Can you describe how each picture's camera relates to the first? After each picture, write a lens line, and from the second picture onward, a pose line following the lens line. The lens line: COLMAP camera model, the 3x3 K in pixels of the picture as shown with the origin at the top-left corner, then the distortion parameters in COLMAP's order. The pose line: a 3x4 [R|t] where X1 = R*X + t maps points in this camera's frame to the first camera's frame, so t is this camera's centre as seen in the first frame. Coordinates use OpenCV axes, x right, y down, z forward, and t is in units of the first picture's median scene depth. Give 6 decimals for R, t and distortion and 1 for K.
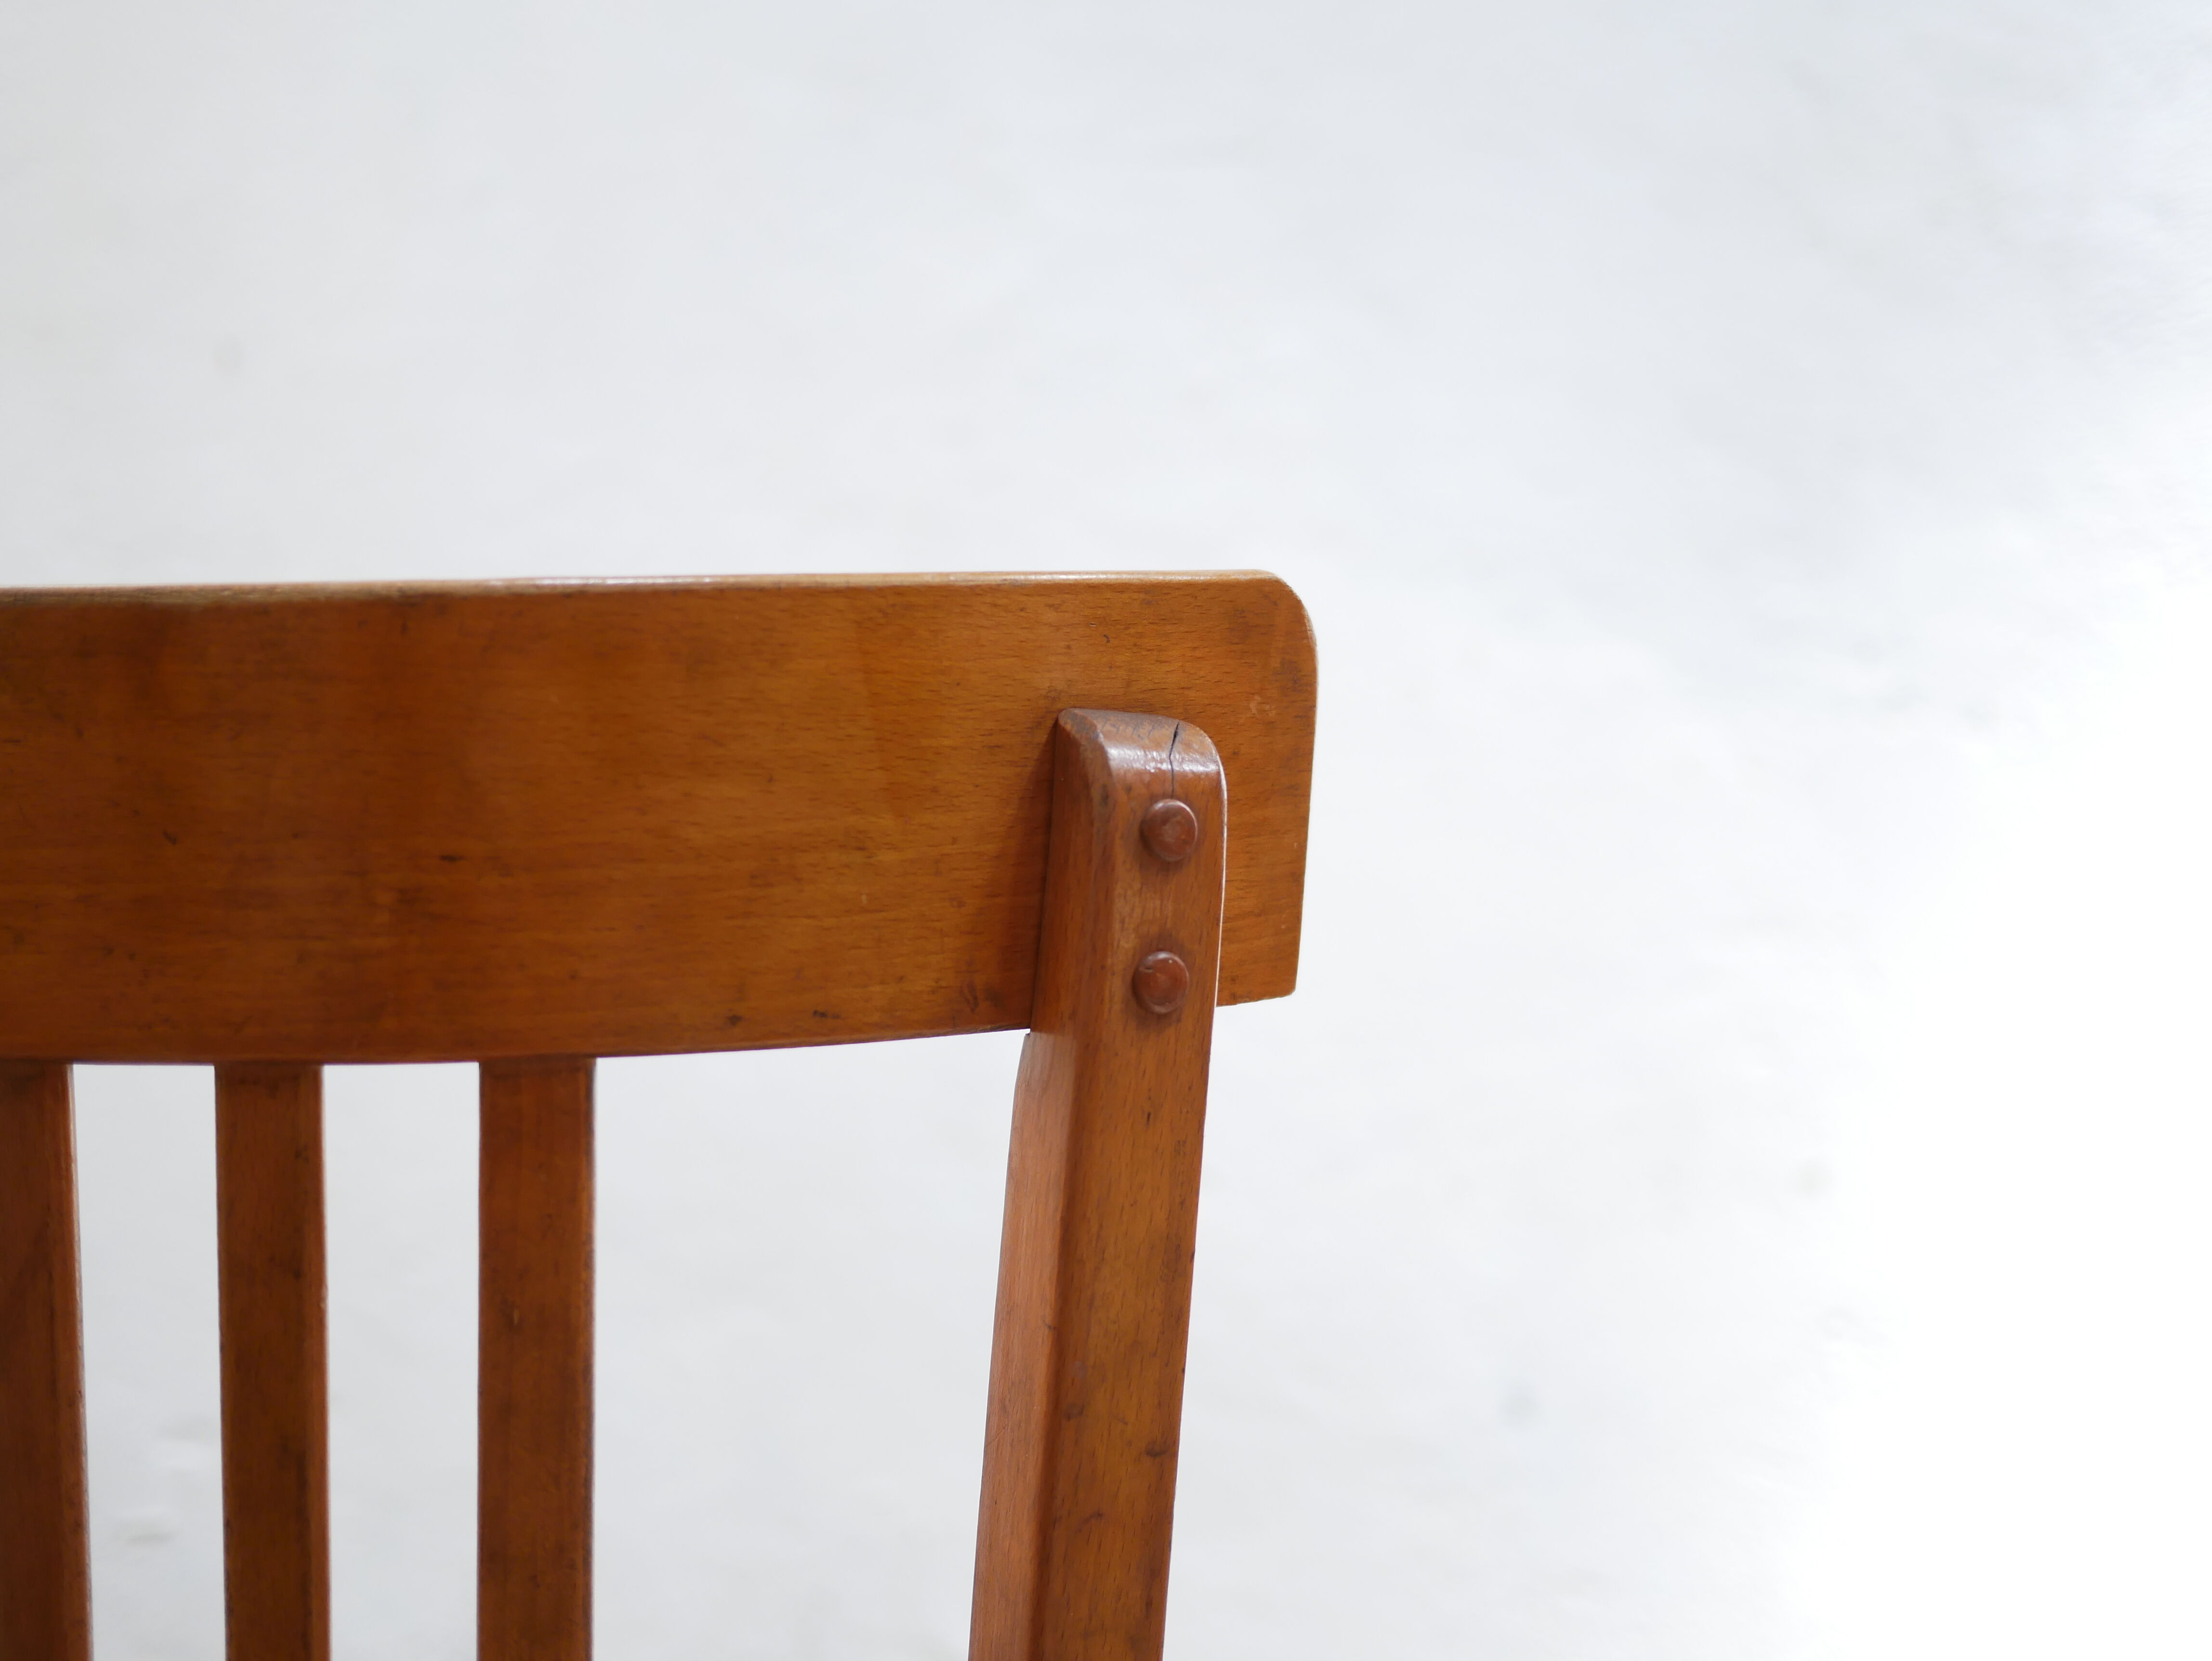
lens RADIAL K [[2530.8, 0, 1105.2], [0, 2530.8, 826.5], [0, 0, 1]] dist [0.000821, 0.000000]
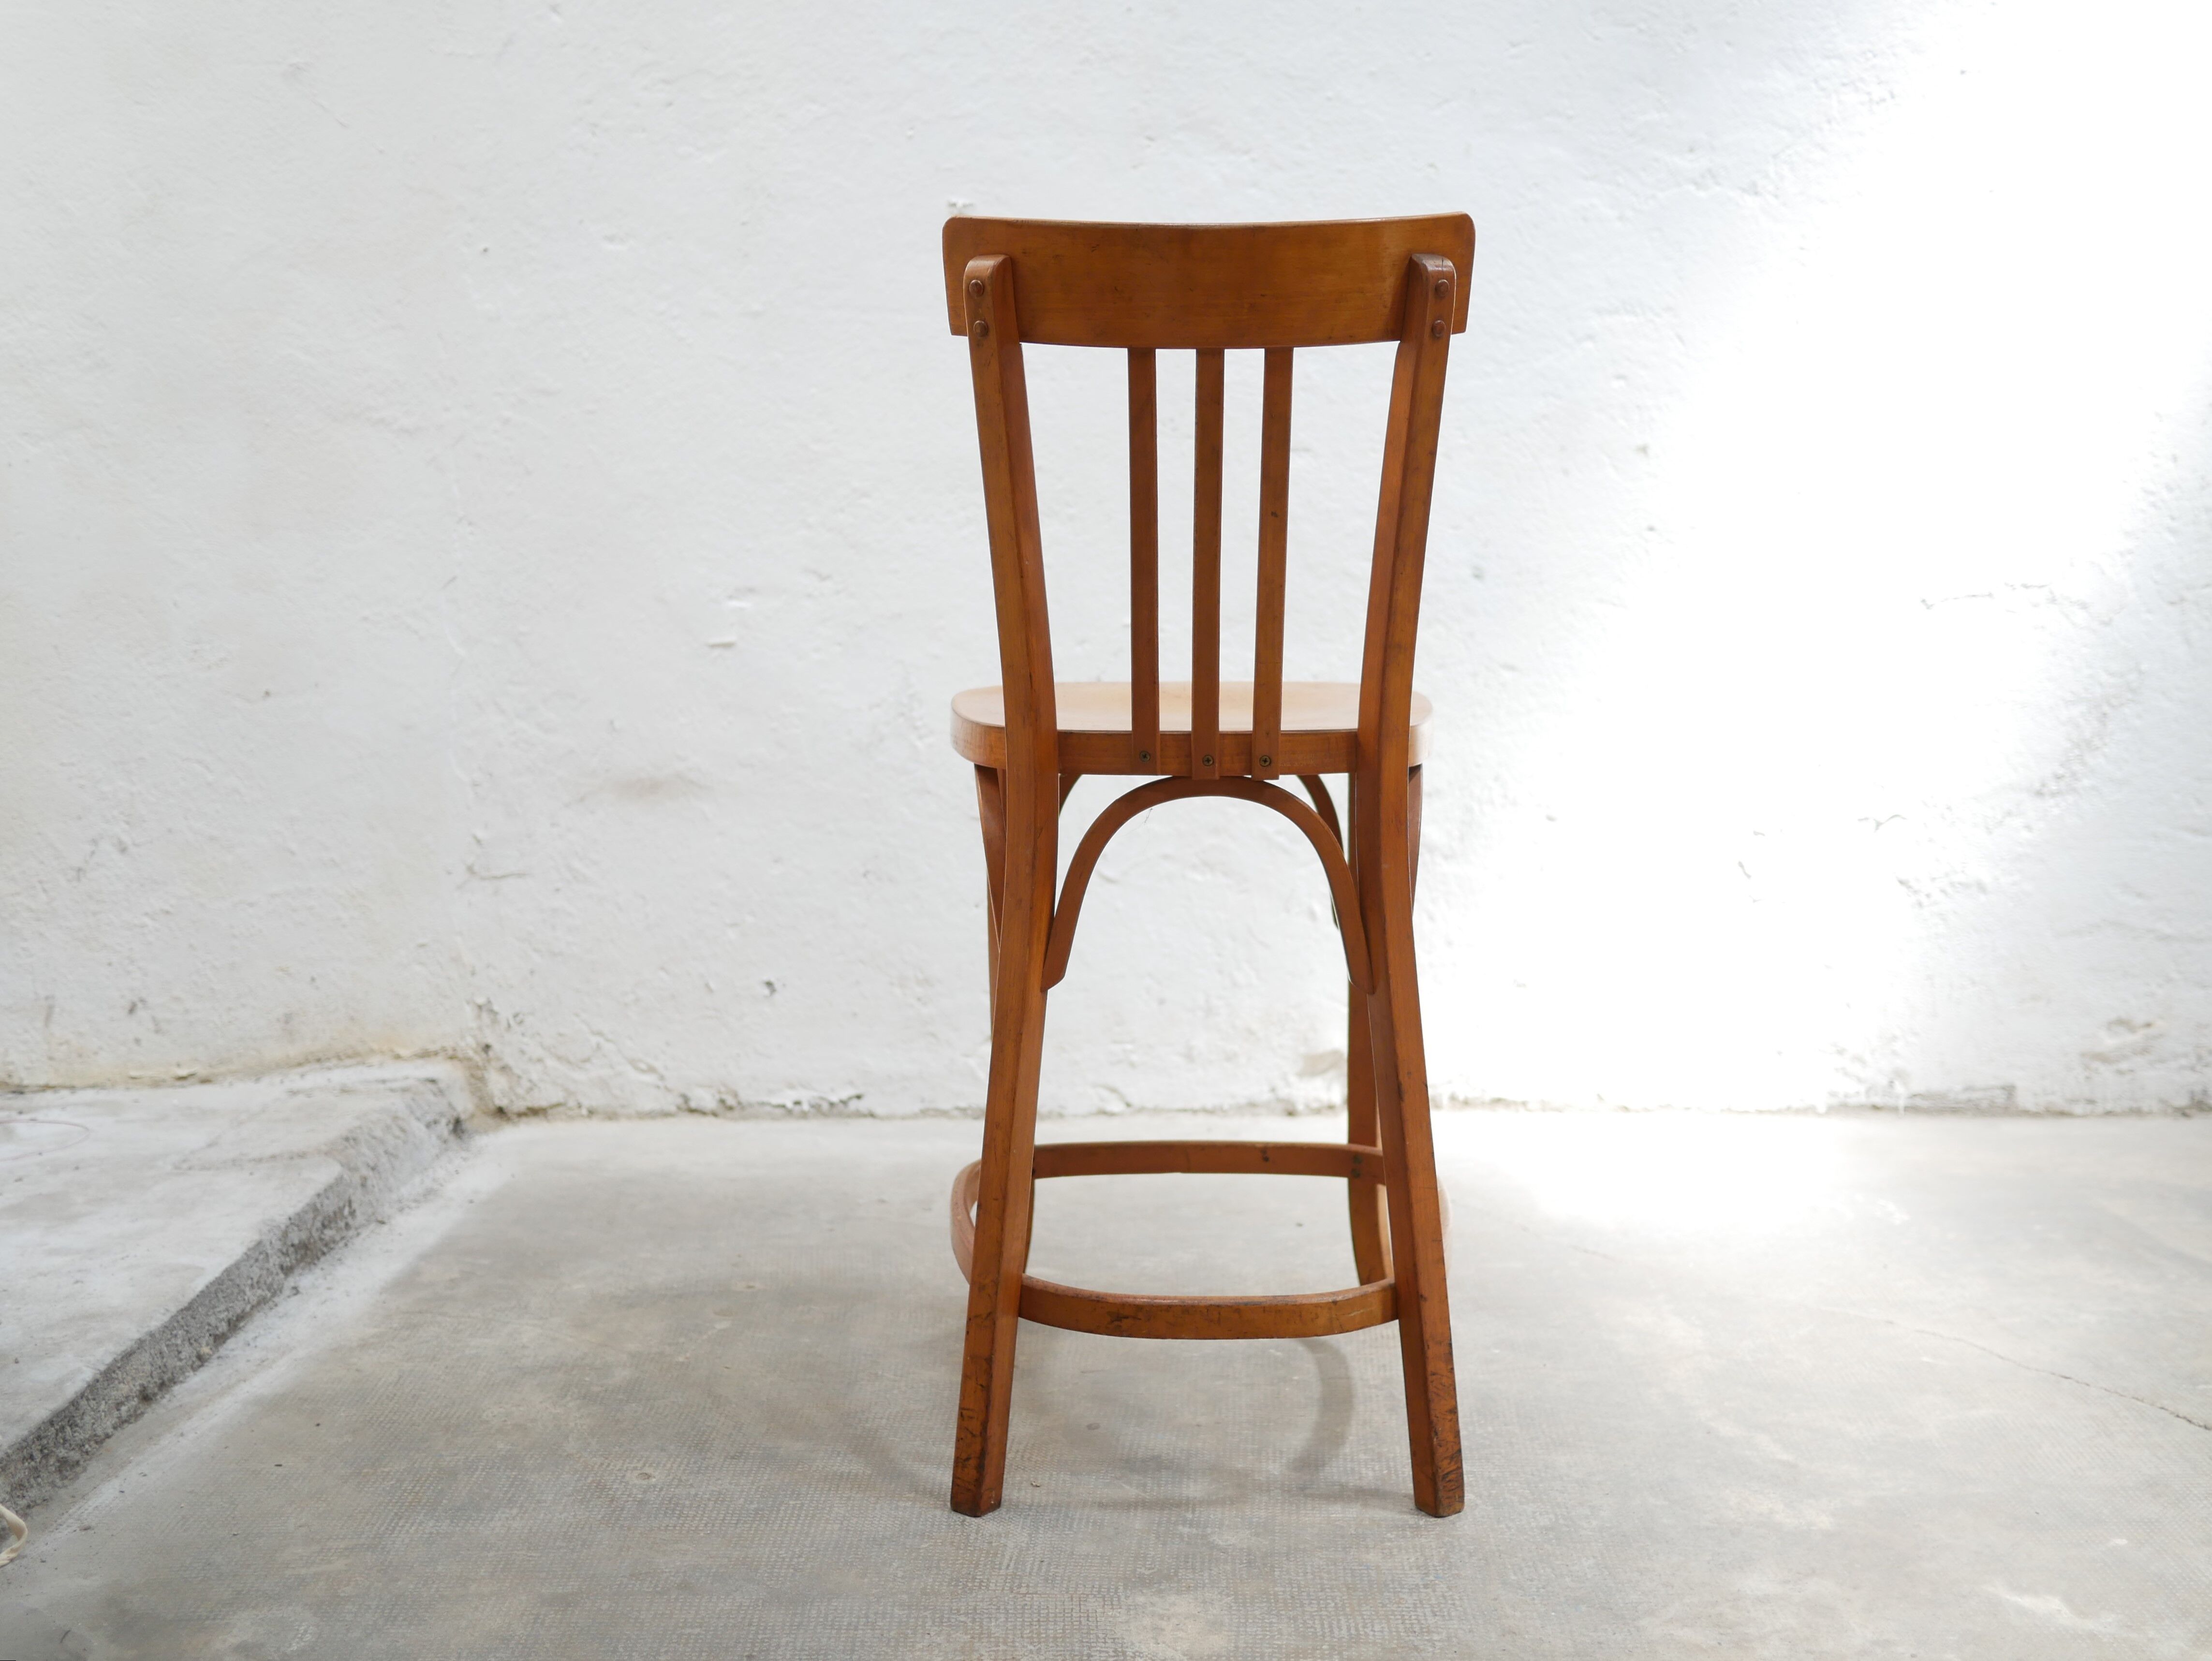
lens RADIAL K [[2550.0, 0, 1107.2], [0, 2550.0, 825.3], [0, 0, 1]] dist [-0.013787, 0.000000]
pose [[0.999047, -0.008294, 0.042845, -0.661442], [-0.002068, 0.971672, 0.236324, -0.118712], [-0.043591, -0.236187, 0.970729, -2.942152]]
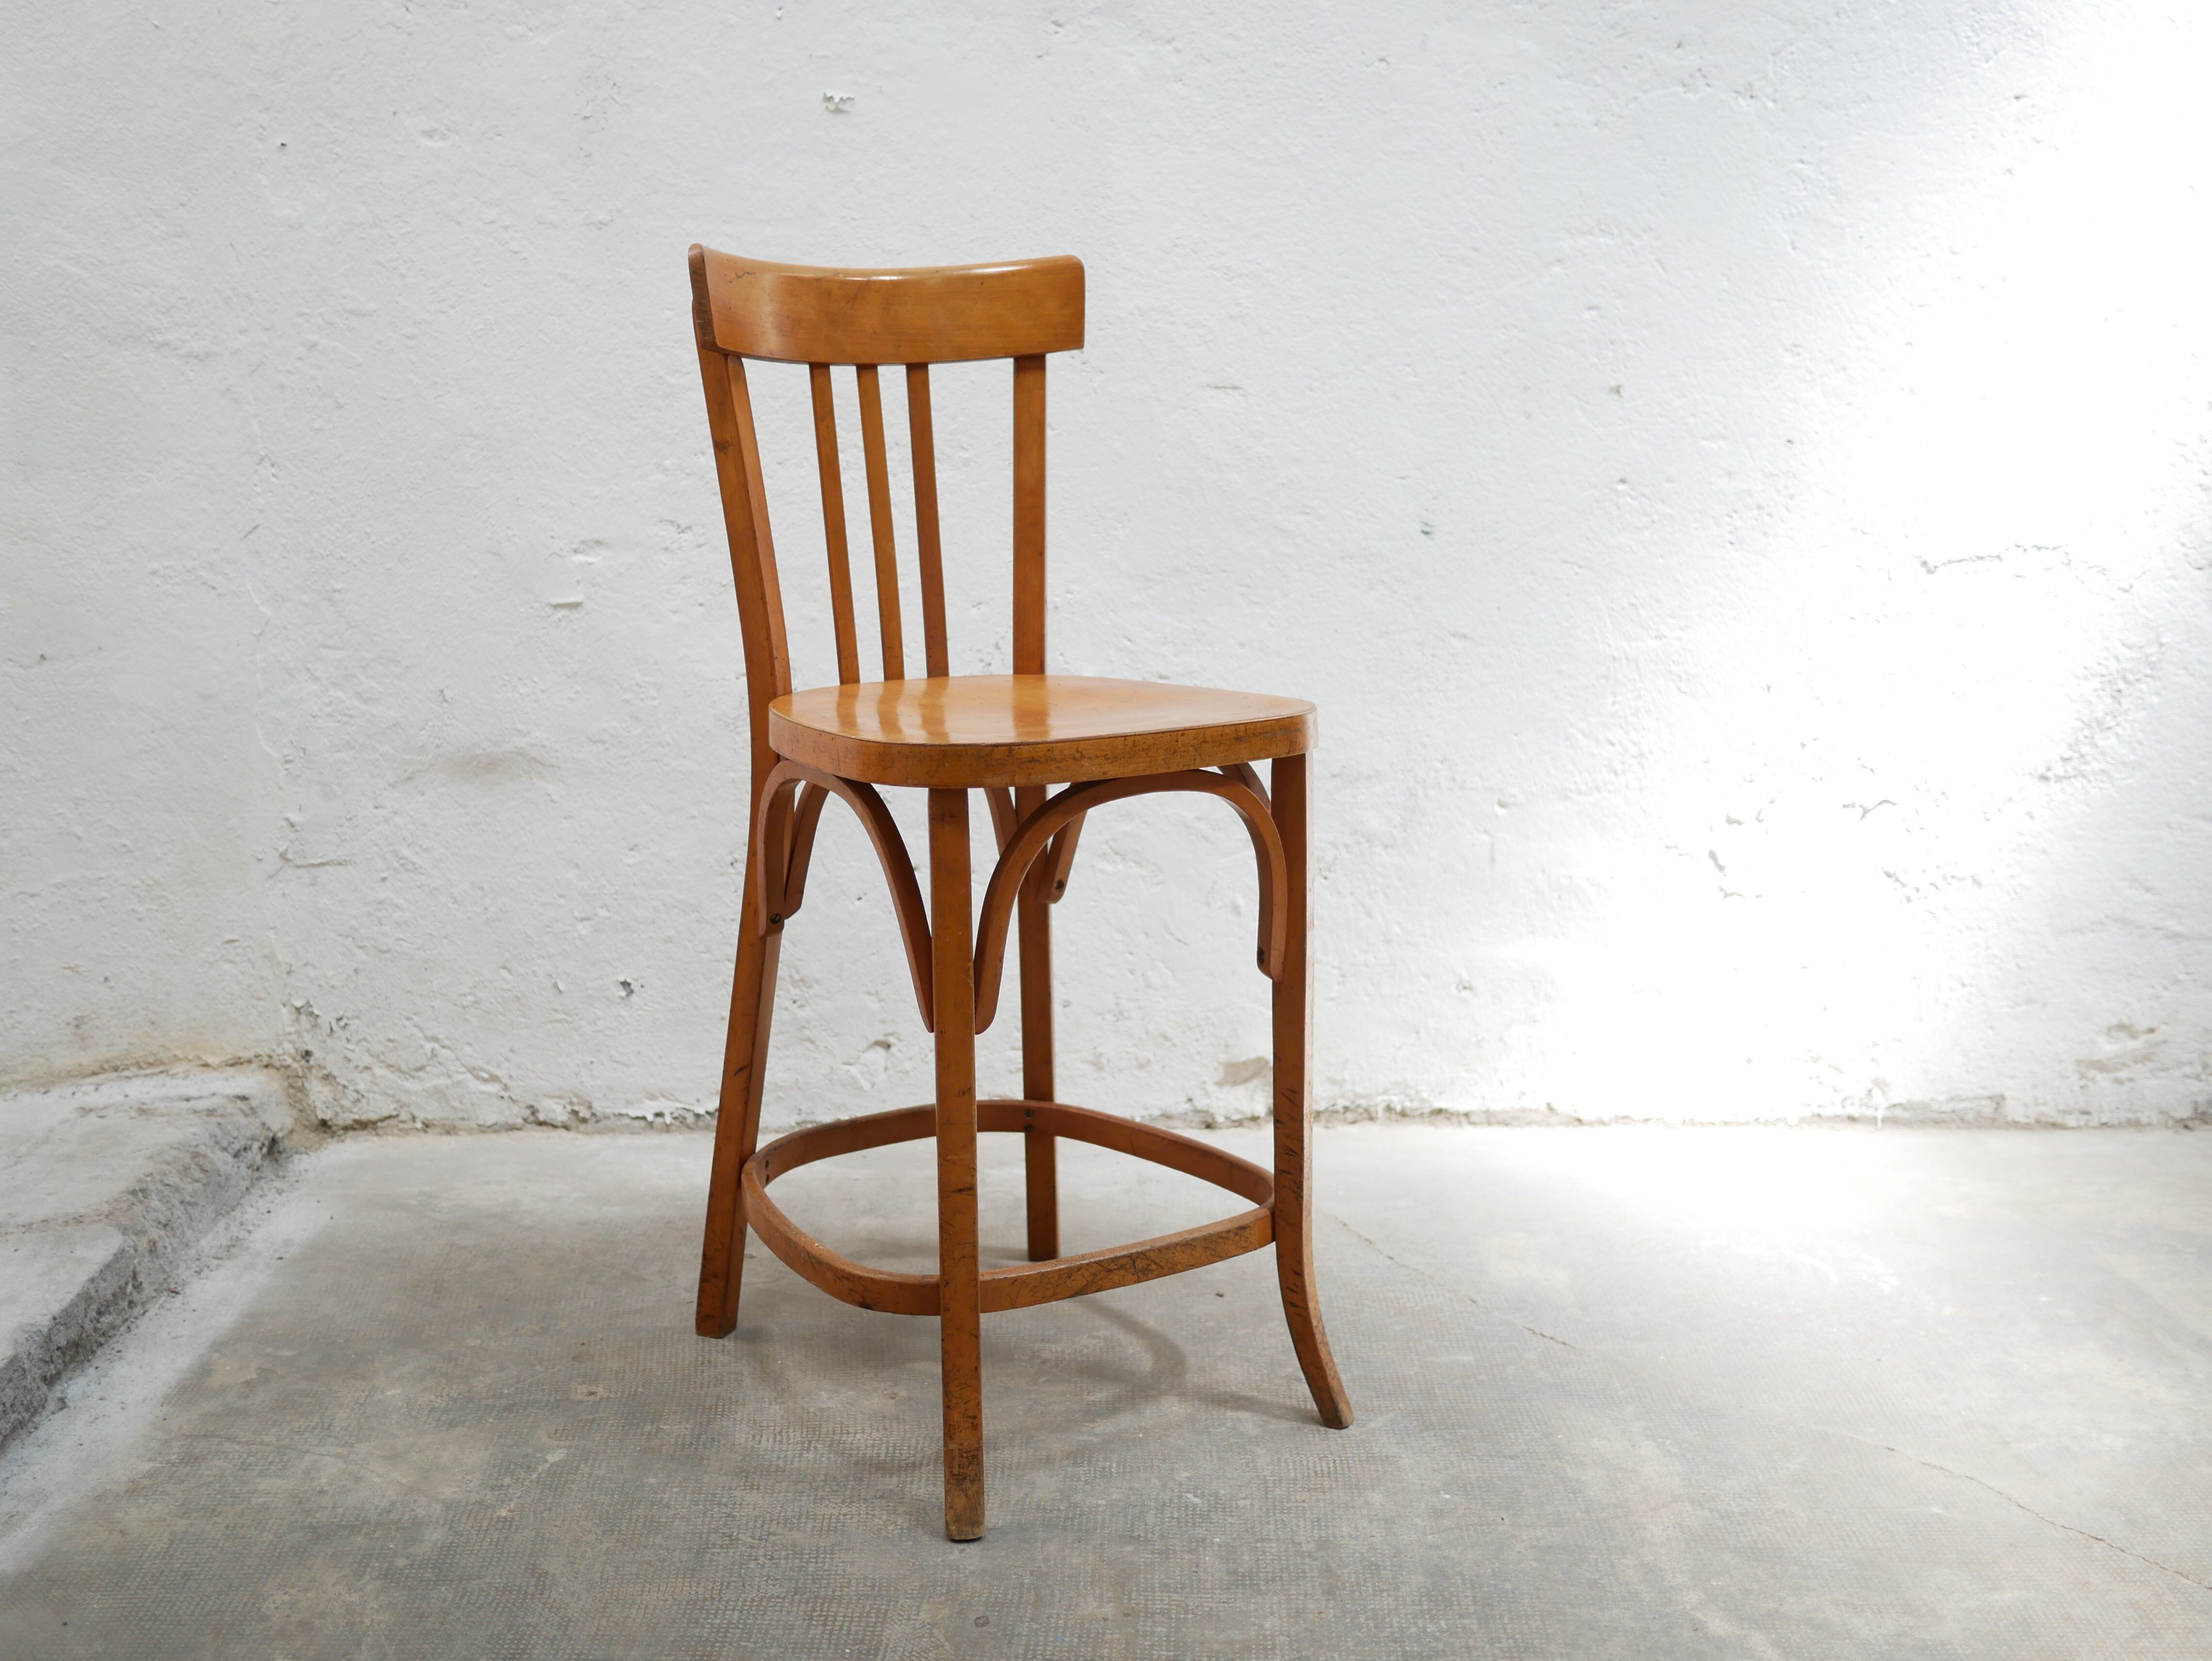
lens RADIAL K [[2550.1, 0, 1104.6], [0, 2550.1, 826.4], [0, 0, 1]] dist [-0.013787, 0.000000]
pose [[0.997071, -0.008542, 0.076007, -0.596067], [-0.016023, 0.948366, 0.316772, -0.396156], [-0.074789, -0.317062, 0.945451, -2.060155]]
